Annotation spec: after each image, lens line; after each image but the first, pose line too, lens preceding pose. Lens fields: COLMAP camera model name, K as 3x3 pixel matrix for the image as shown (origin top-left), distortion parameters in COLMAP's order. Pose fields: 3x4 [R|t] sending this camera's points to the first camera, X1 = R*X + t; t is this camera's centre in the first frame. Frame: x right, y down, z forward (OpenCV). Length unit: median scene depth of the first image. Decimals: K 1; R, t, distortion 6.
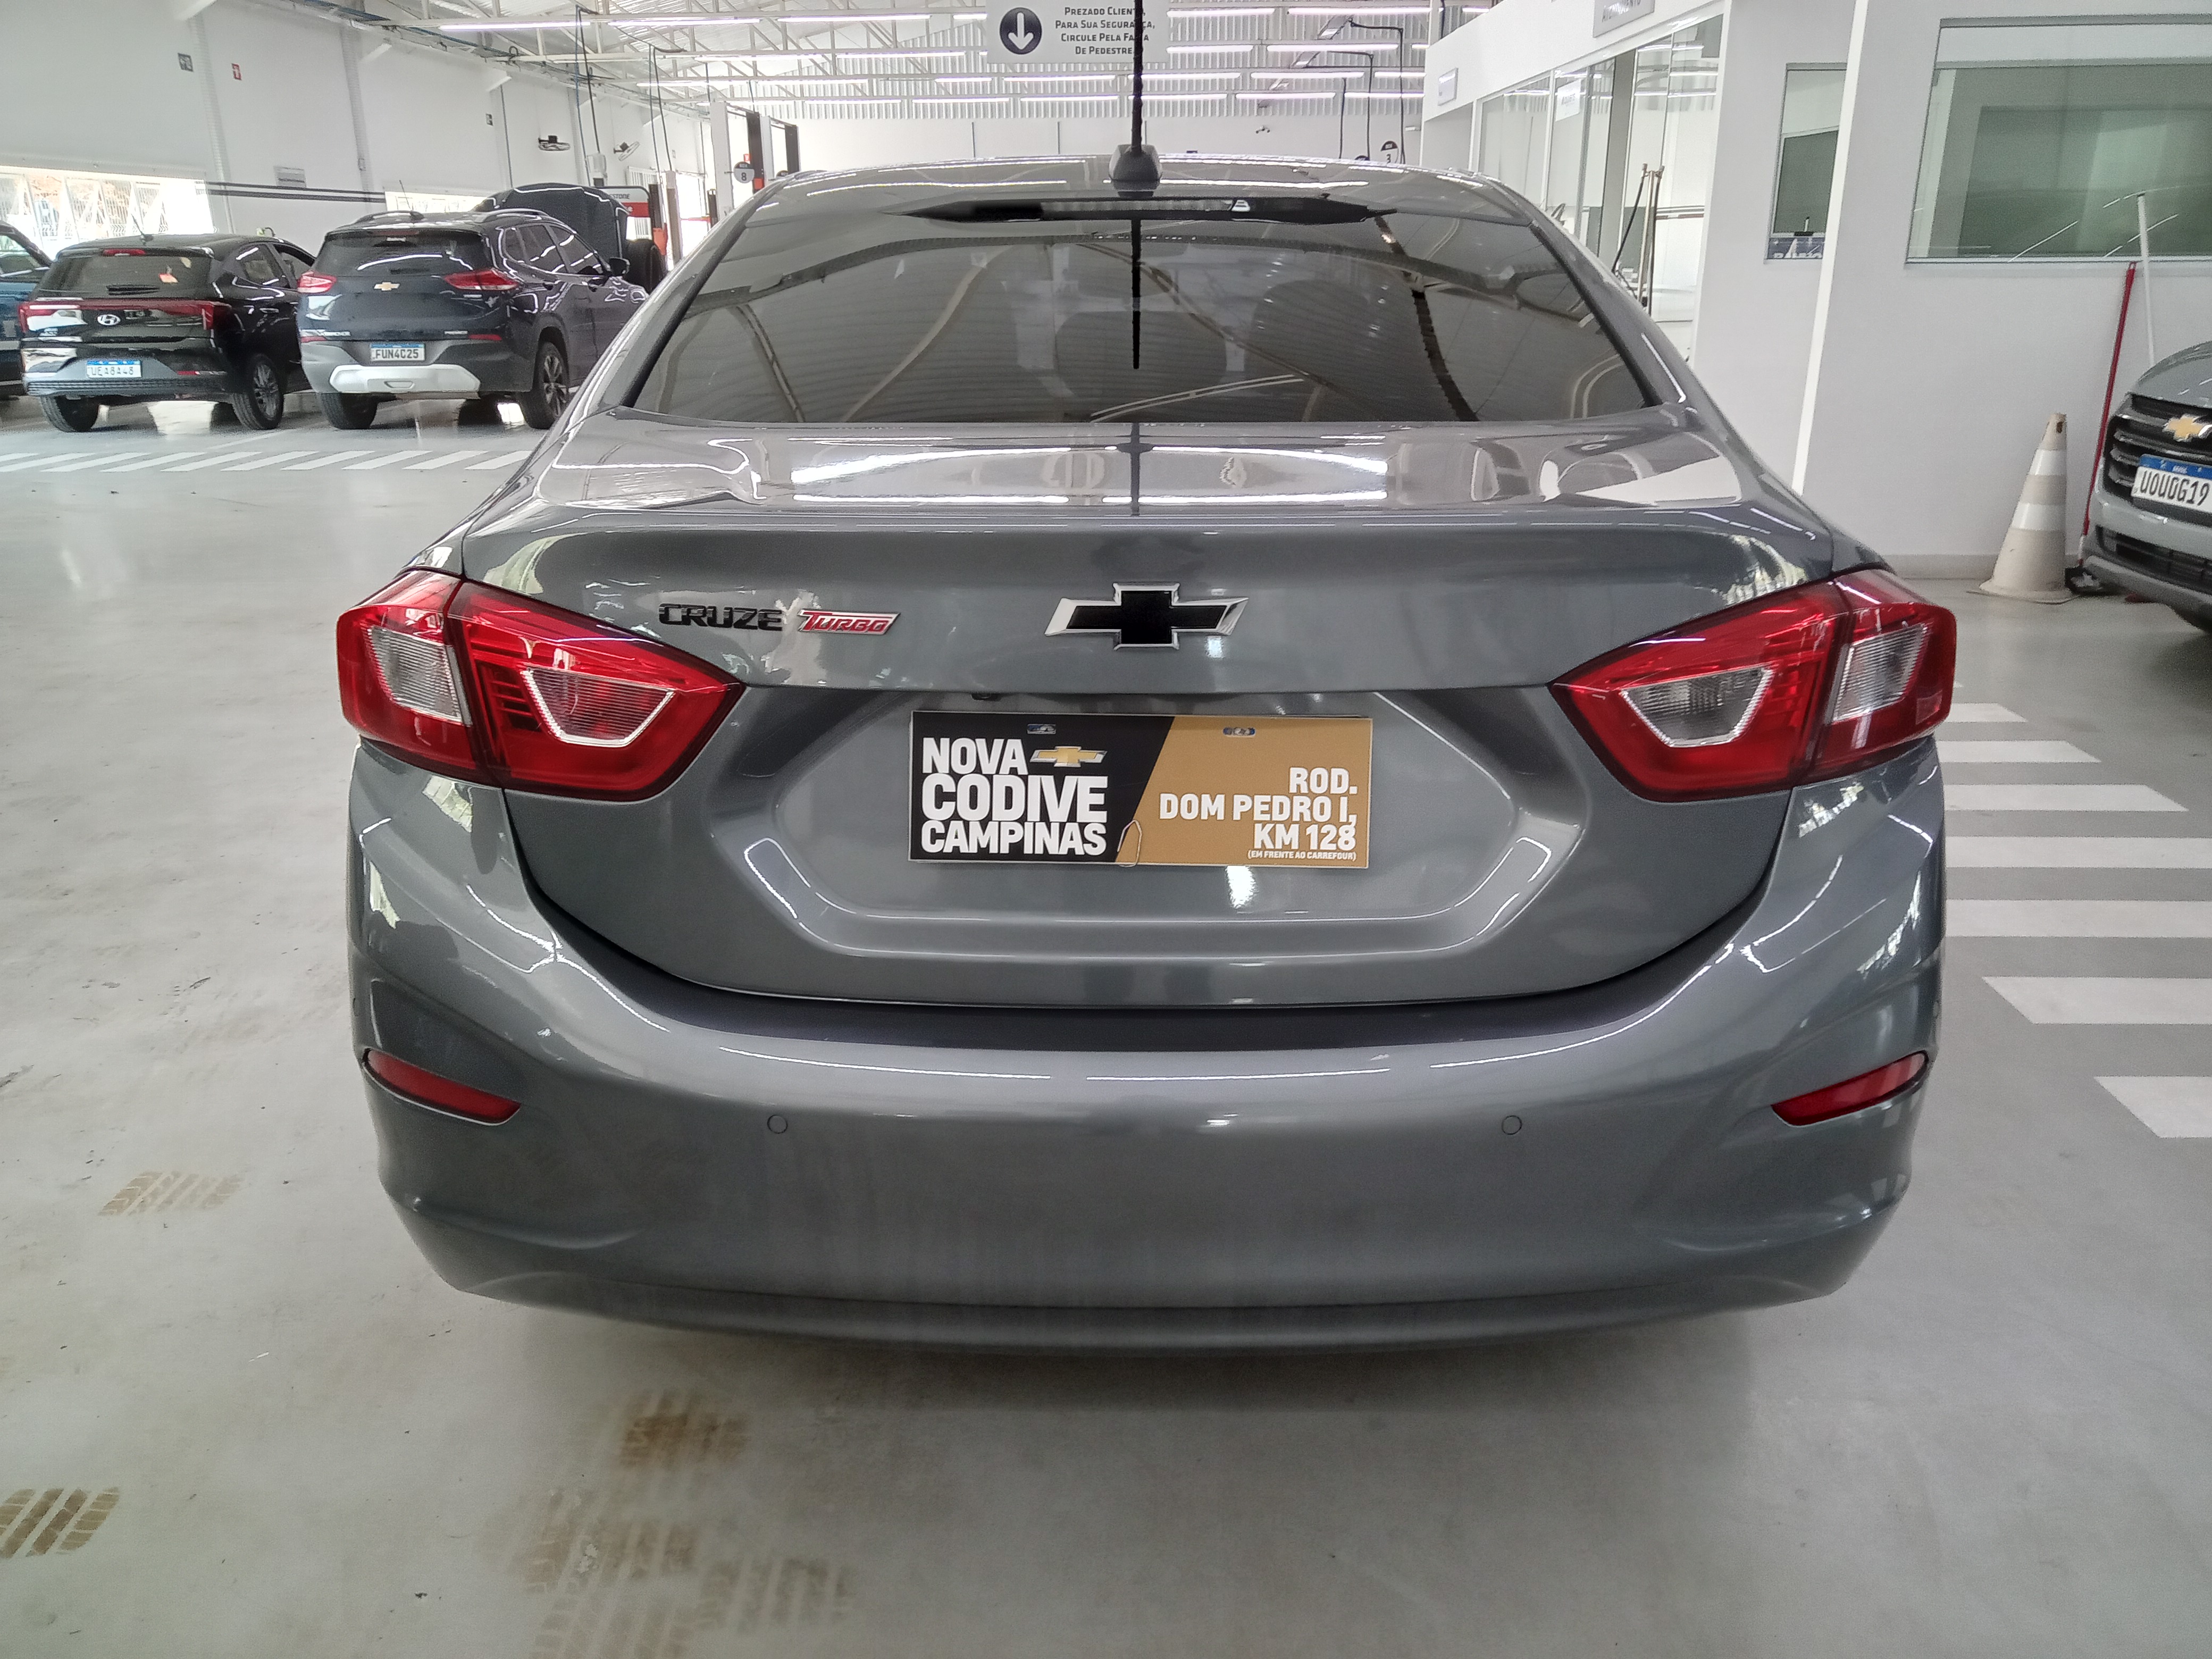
lens RADIAL K [[1633.7, 0, 1103.8], [0, 1633.7, 804.5], [0, 0, 1]] dist [0.000792, 0.002290]
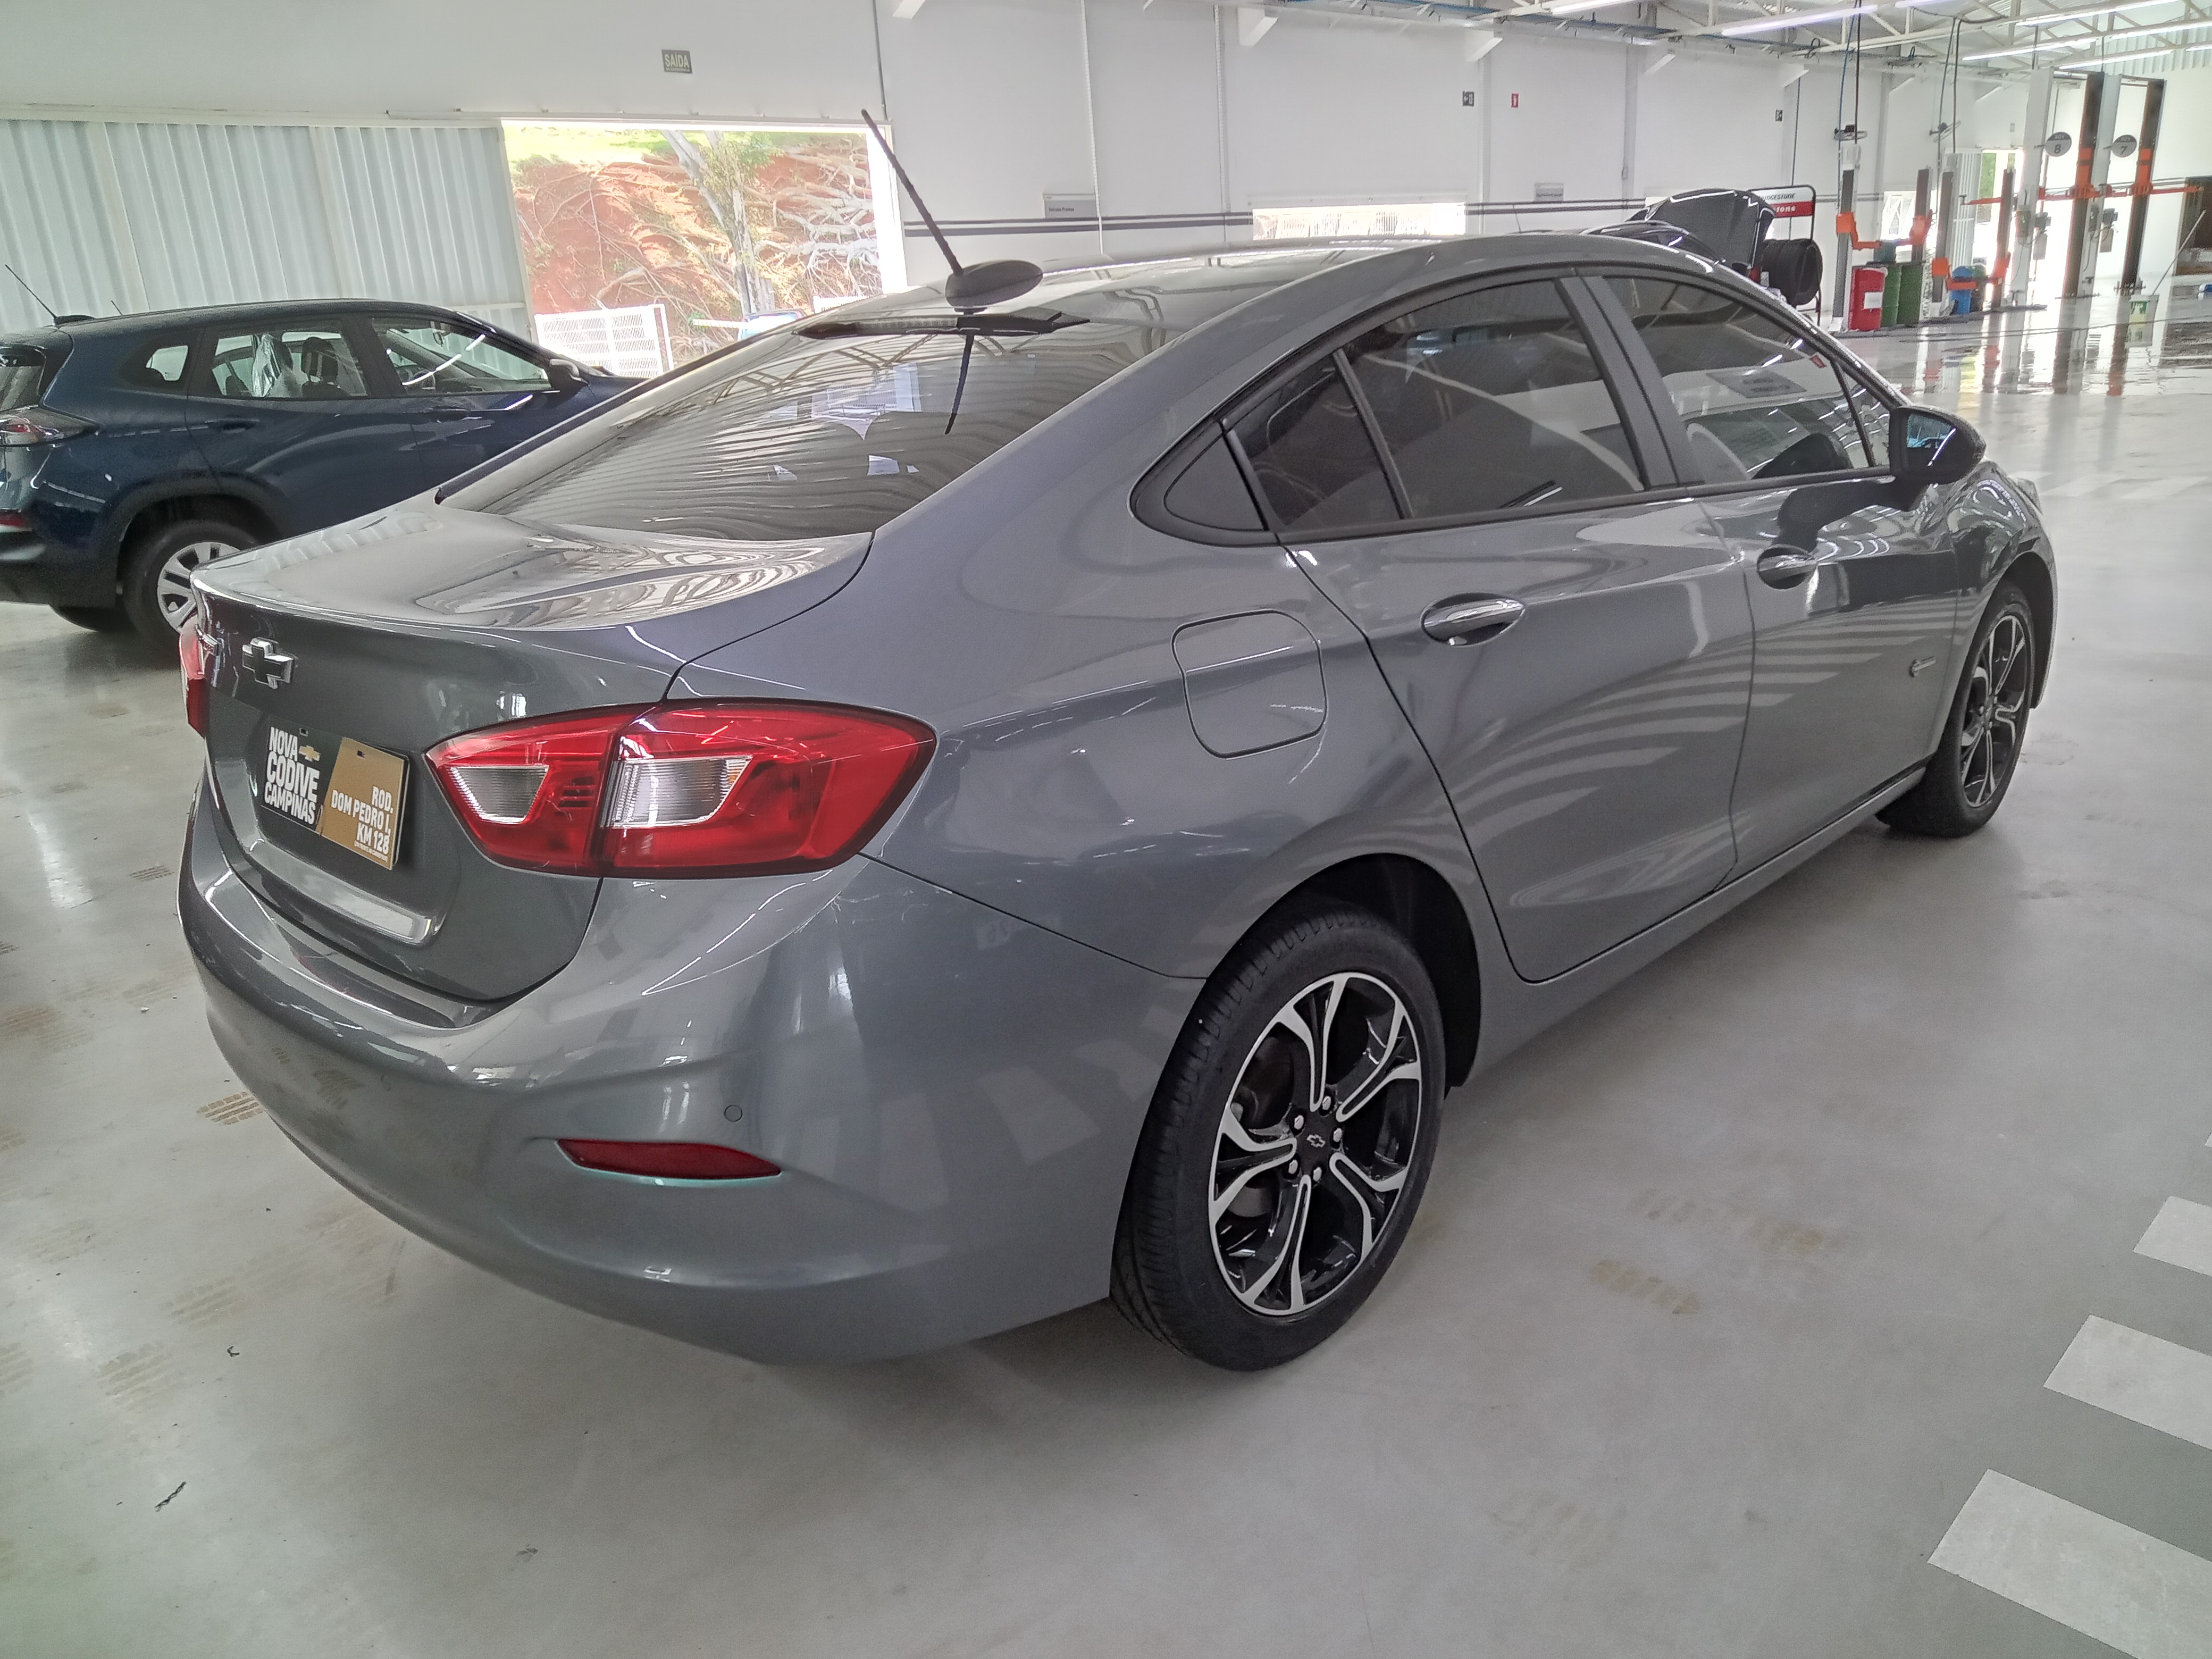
lens RADIAL K [[1662.0, 0, 1106.0], [0, 1662.0, 829.5], [0, 0, 1]] dist [-0.078655, 0.072212]
pose [[0.727295, 0.177283, -0.663033, 0.838738], [-0.164809, 0.982909, 0.082029, -0.113380], [0.666243, 0.049614, 0.744083, 0.218457]]
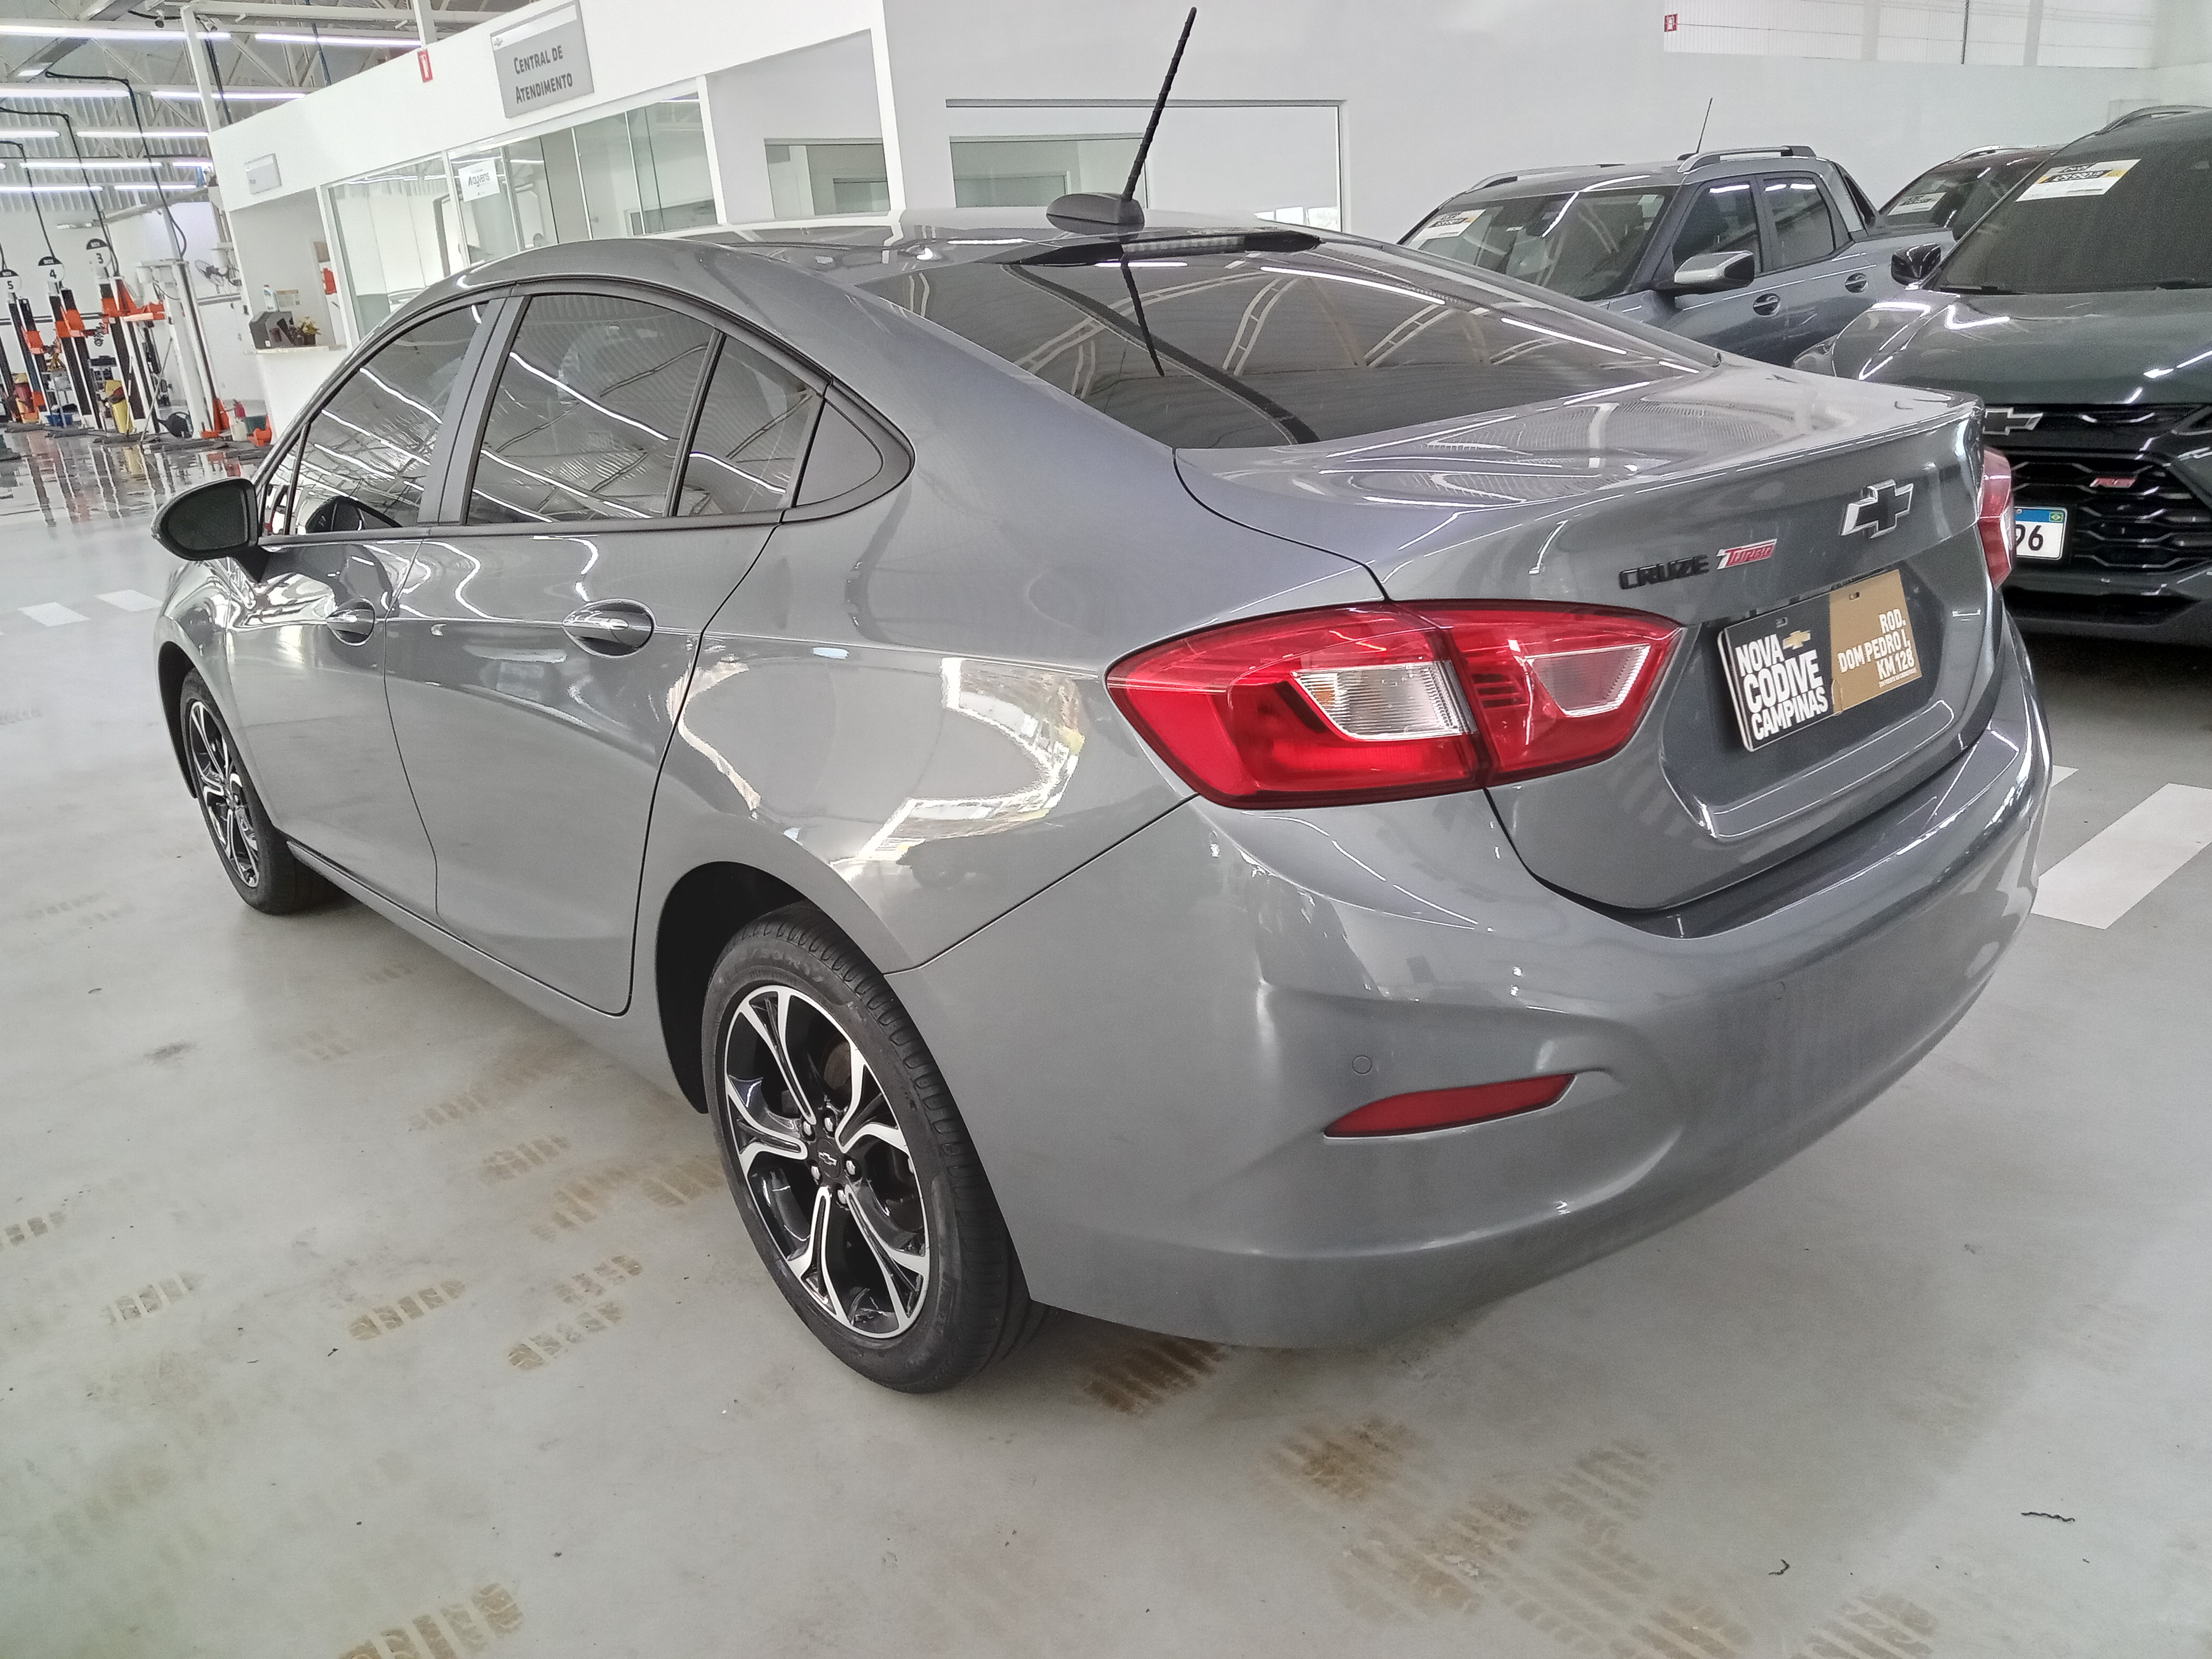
lens RADIAL K [[1627.3, 0, 1106.0], [0, 1627.3, 829.5], [0, 0, 1]] dist [0.020301, -0.001200]
pose [[0.747564, -0.268275, 0.607599, -0.686805], [0.288656, 0.955116, 0.066565, -0.071575], [-0.598186, 0.125625, 0.791450, 0.195167]]
